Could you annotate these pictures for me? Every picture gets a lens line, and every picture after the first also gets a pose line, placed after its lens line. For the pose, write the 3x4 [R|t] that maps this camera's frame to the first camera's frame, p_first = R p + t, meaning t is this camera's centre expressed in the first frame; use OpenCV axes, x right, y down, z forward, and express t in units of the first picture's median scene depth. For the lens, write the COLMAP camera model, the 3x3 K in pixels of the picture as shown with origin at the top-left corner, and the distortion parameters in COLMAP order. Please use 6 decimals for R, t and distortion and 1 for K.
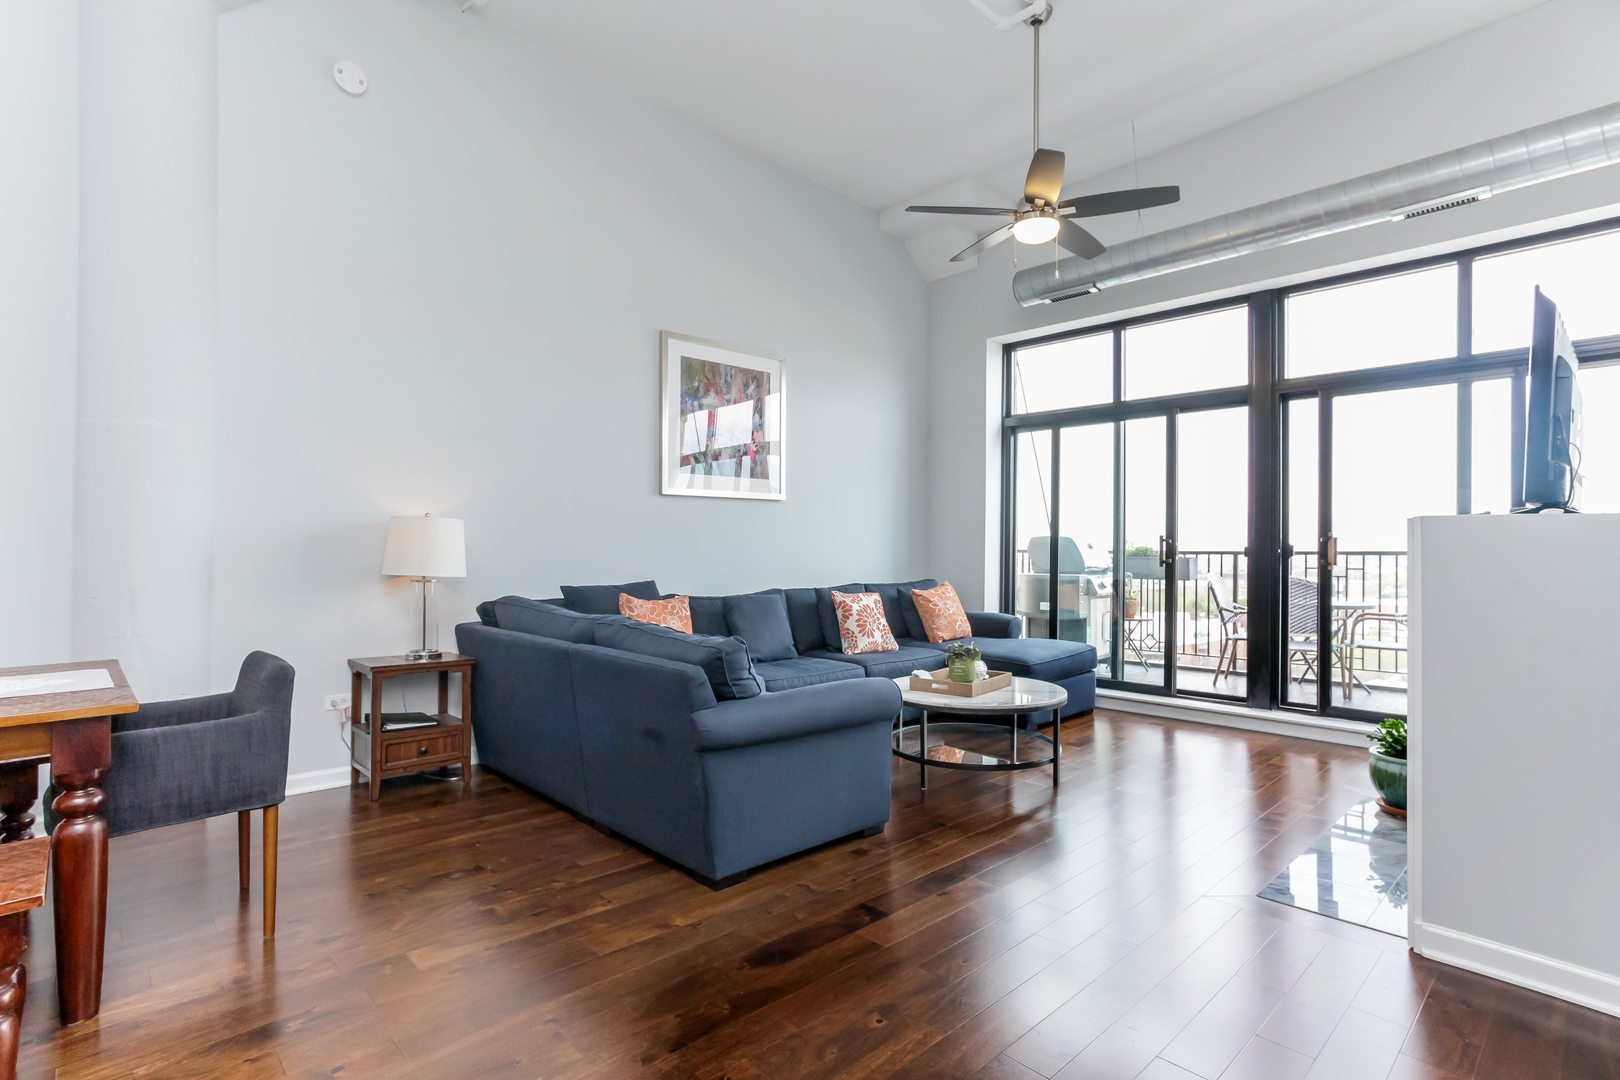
lens RADIAL K [[804.1, 0, 829.9], [0, 804.1, 537.2], [0, 0, 1]] dist [-0.070191, 0.046030]
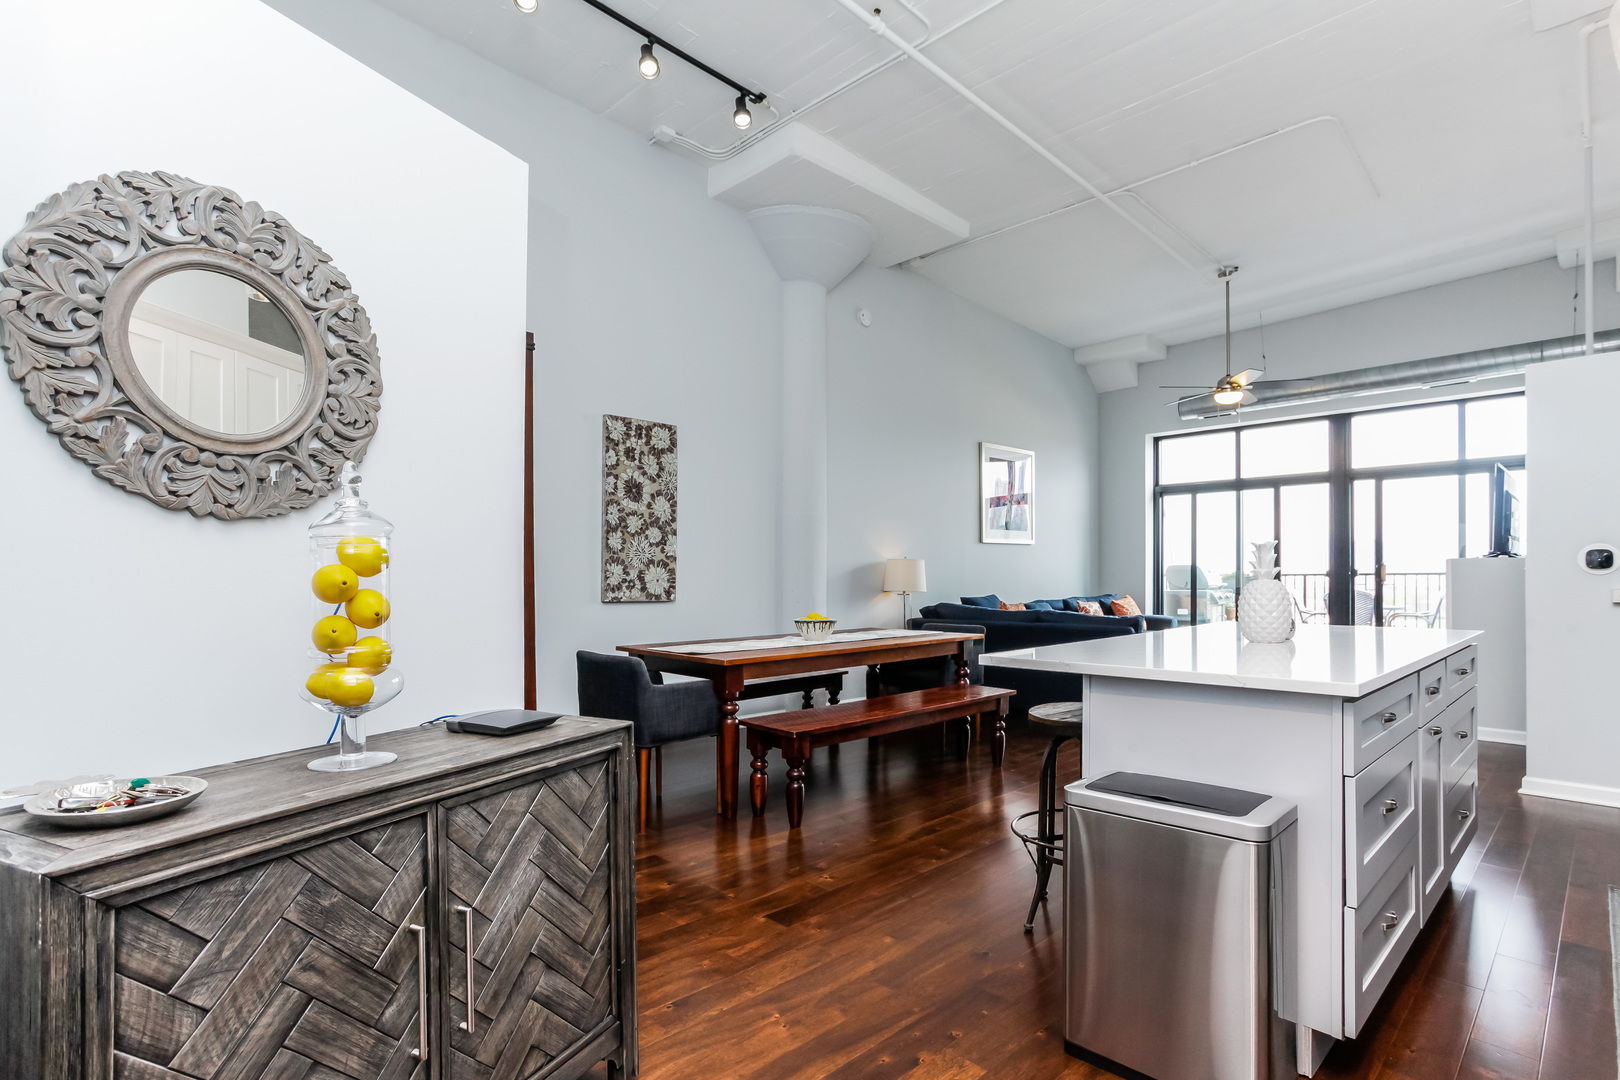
lens RADIAL K [[810.7, 0, 811.0], [0, 810.7, 566.1], [0, 0, 1]] dist [-0.069415, 0.036611]
pose [[0.999952, -0.009768, 0.000123, -0.573918], [0.009768, 0.999949, 0.002511, -0.012790], [-0.000148, -0.002510, 0.999997, -0.670507]]
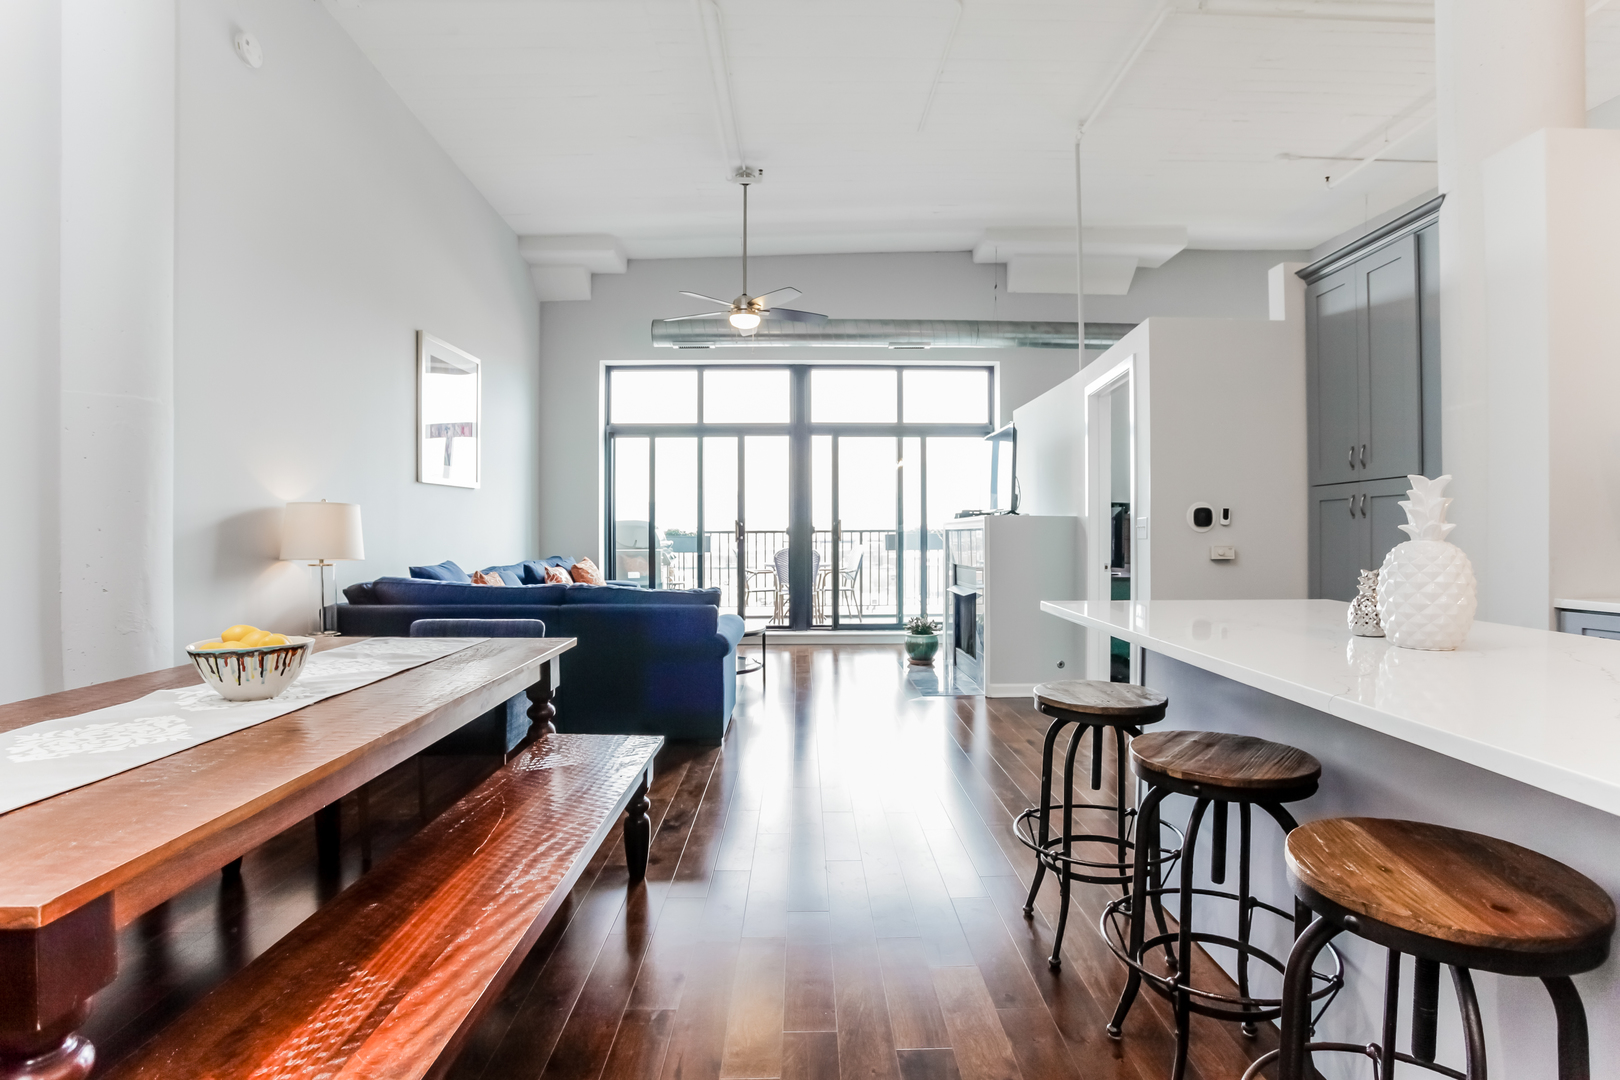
lens RADIAL K [[828.2, 0, 809.2], [0, 828.2, 533.2], [0, 0, 1]] dist [-0.089839, 0.051914]
pose [[0.689891, -0.009115, 0.723856, -0.659664], [-0.004942, 0.999838, 0.017301, -0.005921], [-0.723896, -0.015513, 0.689735, -0.149073]]
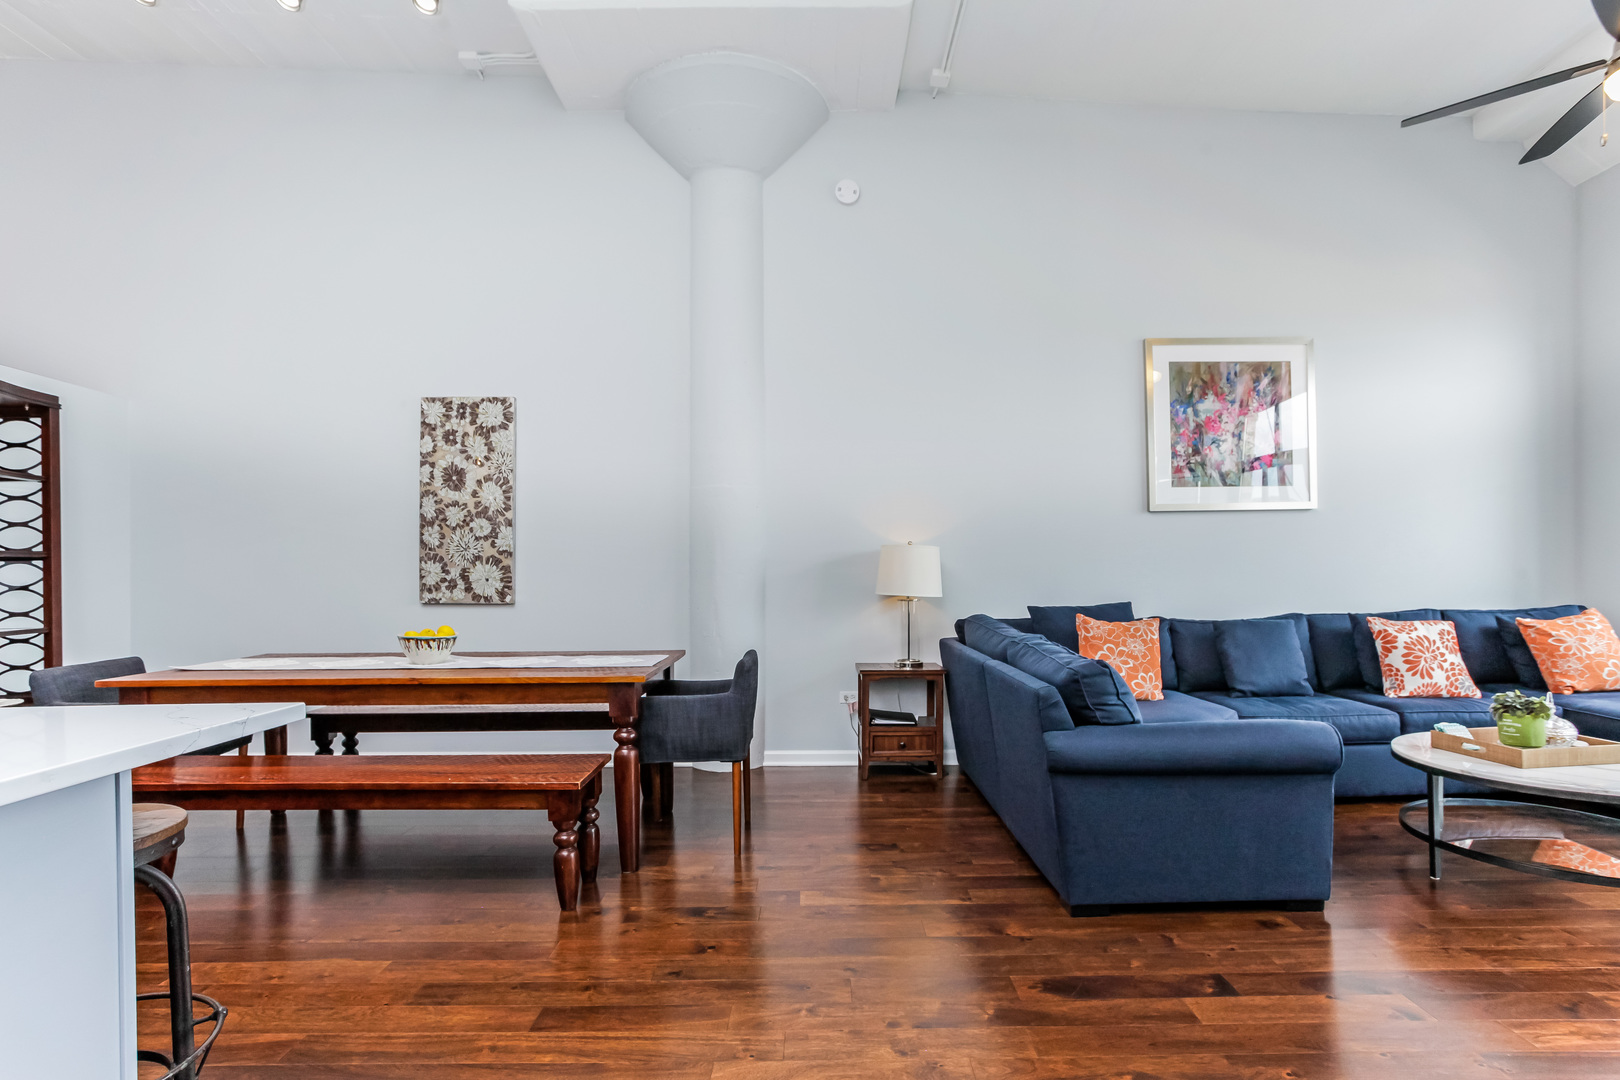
lens RADIAL K [[810.7, 0, 811.0], [0, 810.7, 566.1], [0, 0, 1]] dist [-0.069415, 0.036611]
pose [[0.714557, -0.018530, -0.699331, 0.165999], [0.024809, 0.999692, -0.001139, 0.002396], [0.699137, -0.016536, 0.714797, 0.038806]]
